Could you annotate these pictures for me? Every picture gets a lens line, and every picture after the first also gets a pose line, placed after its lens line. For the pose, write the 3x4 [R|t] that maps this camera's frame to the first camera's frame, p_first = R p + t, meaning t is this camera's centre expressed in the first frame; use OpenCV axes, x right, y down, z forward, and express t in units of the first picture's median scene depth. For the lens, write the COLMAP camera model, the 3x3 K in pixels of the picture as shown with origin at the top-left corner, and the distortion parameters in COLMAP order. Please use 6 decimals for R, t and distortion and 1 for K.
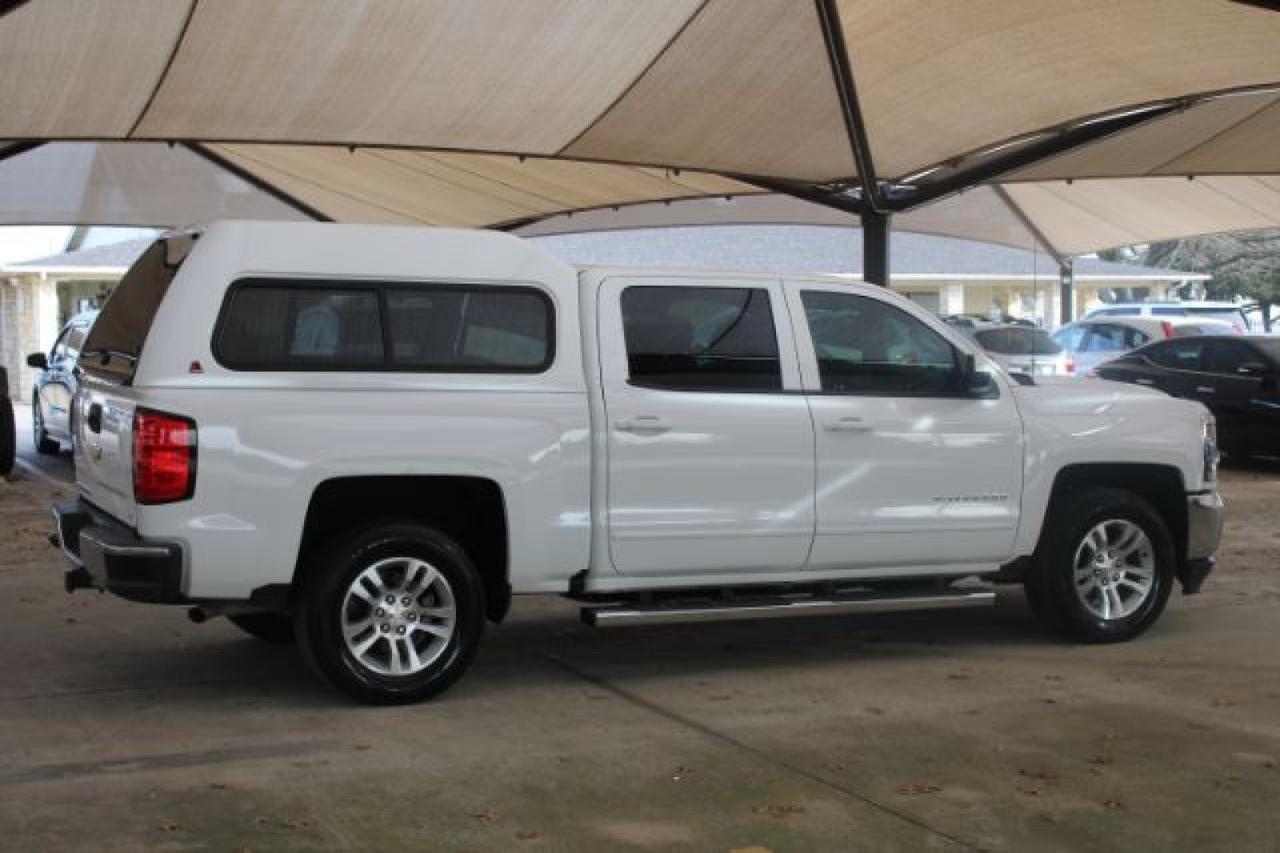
lens RADIAL K [[1816.1, 0, 636.0], [0, 1816.1, 408.9], [0, 0, 1]] dist [-0.024664, 0.000000]
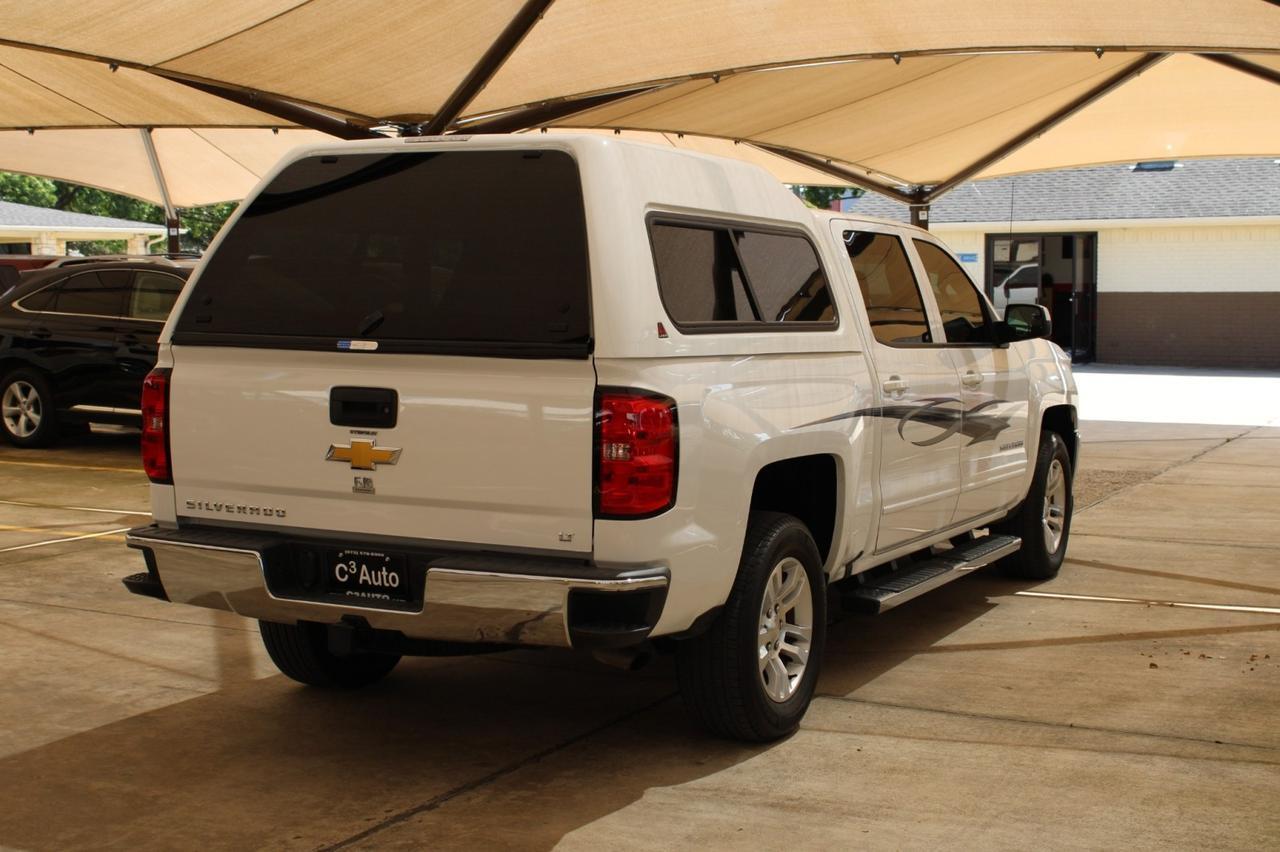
lens RADIAL K [[1816.1, 0, 642.1], [0, 1816.1, 425.0], [0, 0, 1]] dist [-0.024664, 0.000000]
pose [[0.781590, -0.052475, 0.621582, -0.648123], [0.029409, 0.998447, 0.047312, -0.018042], [-0.623099, -0.018699, 0.781919, 0.374278]]
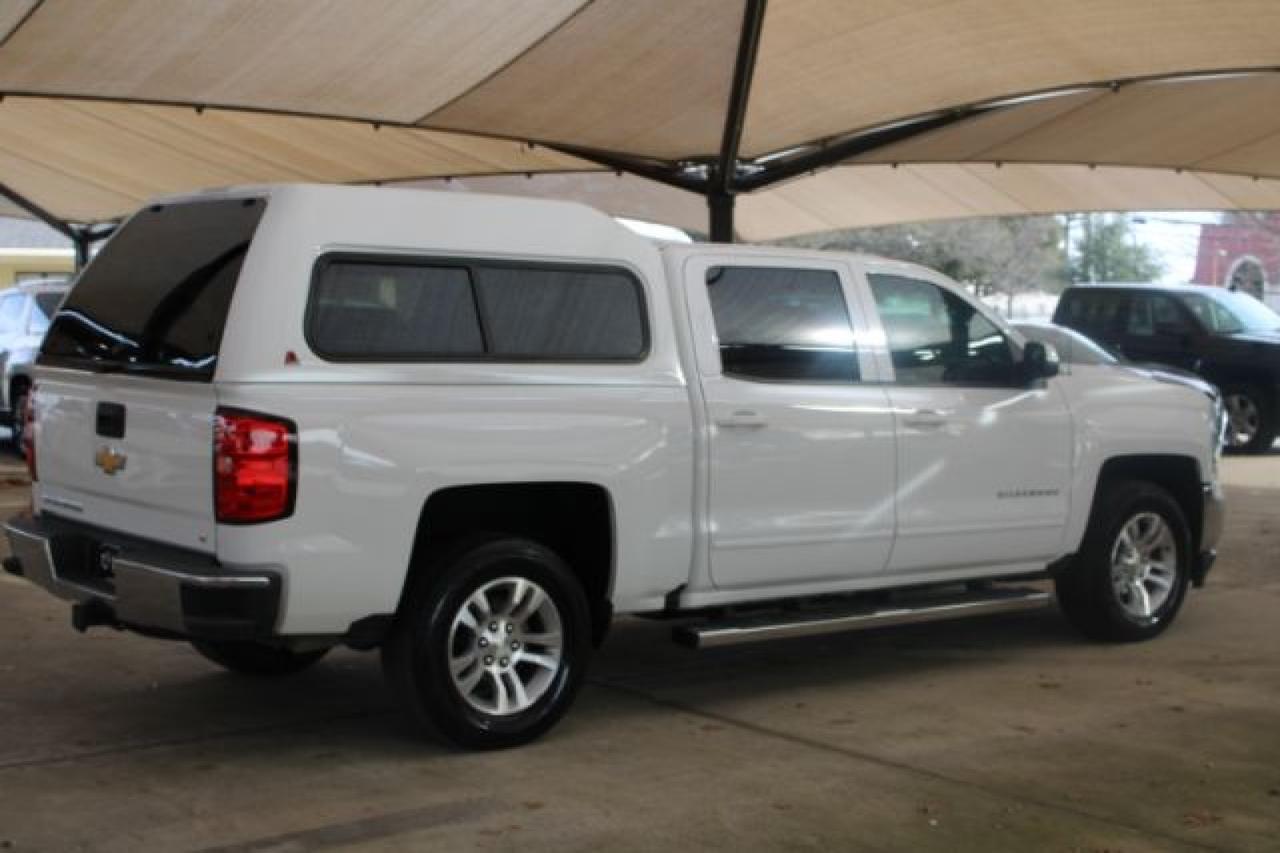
lens RADIAL K [[1816.1, 0, 621.4], [0, 1816.1, 412.2], [0, 0, 1]] dist [-0.024664, 0.000000]
pose [[0.972648, -0.008038, 0.232145, -0.260259], [0.005821, 0.999931, 0.010233, -0.005108], [-0.232211, -0.008602, 0.972627, 0.140626]]
